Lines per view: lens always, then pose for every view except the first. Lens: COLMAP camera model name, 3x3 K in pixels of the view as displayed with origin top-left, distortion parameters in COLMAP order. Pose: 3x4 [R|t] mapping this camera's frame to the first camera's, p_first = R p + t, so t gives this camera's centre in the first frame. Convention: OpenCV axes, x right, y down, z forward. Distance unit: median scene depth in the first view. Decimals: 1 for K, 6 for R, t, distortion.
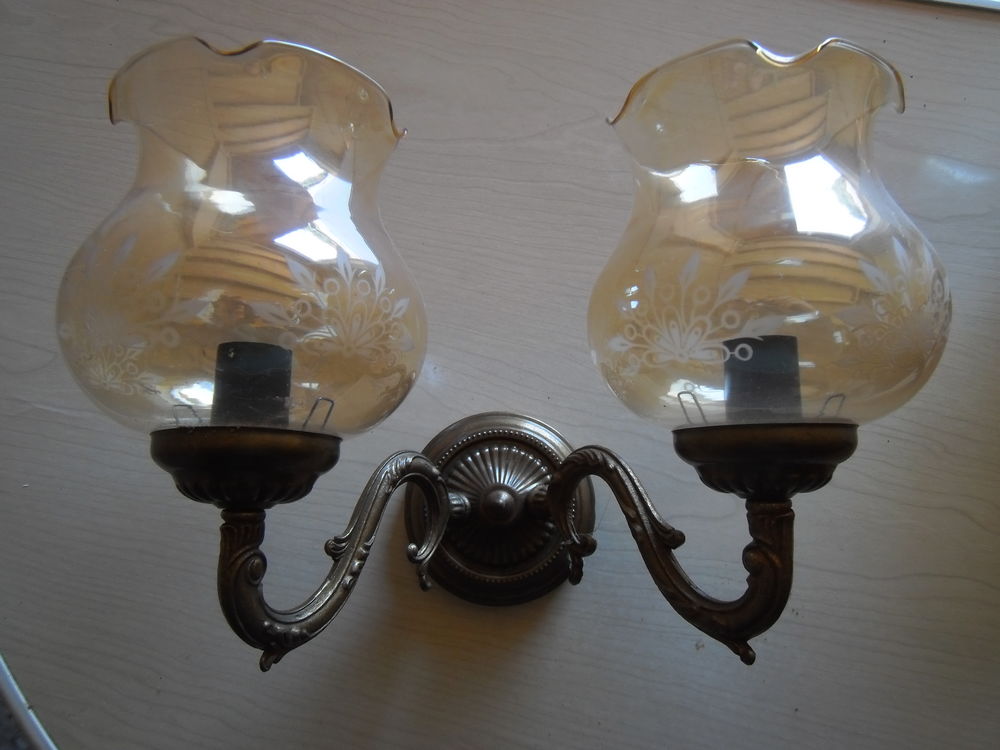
lens RADIAL K [[745.9, 0, 500.9], [0, 745.9, 374.3], [0, 0, 1]] dist [0.007763, 0.001767]
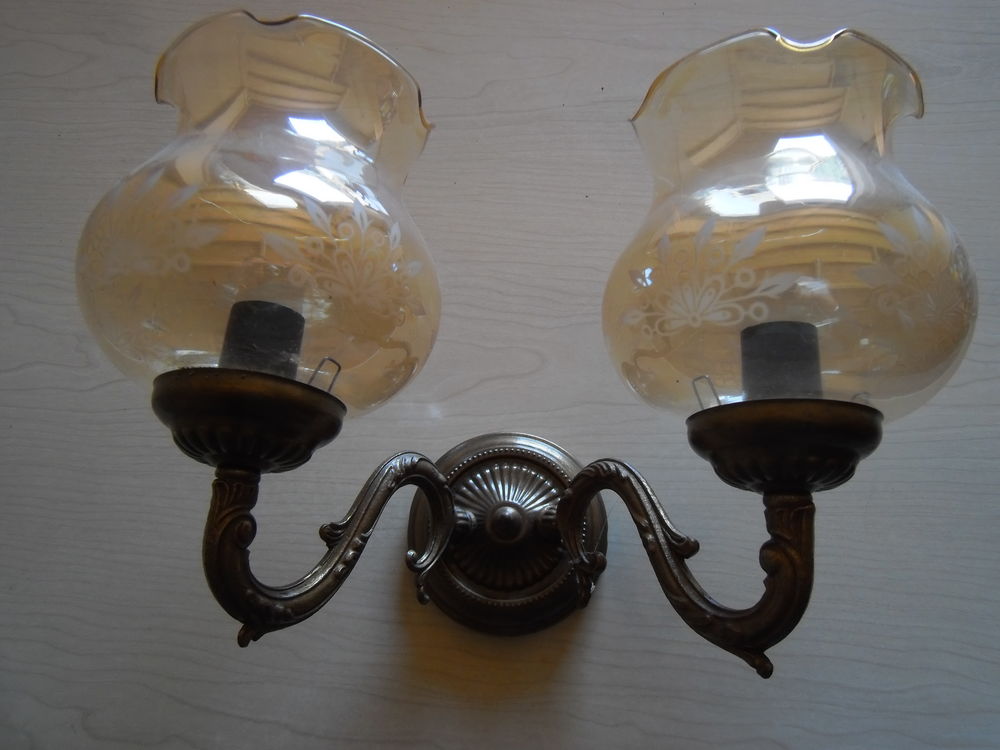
lens RADIAL K [[745.9, 0, 500.9], [0, 745.9, 374.3], [0, 0, 1]] dist [0.007763, 0.001767]
pose [[0.997815, 0.050745, -0.042316, 0.027108], [-0.056619, 0.986799, -0.151729, 0.166946], [0.034058, 0.153793, 0.987516, 0.030669]]
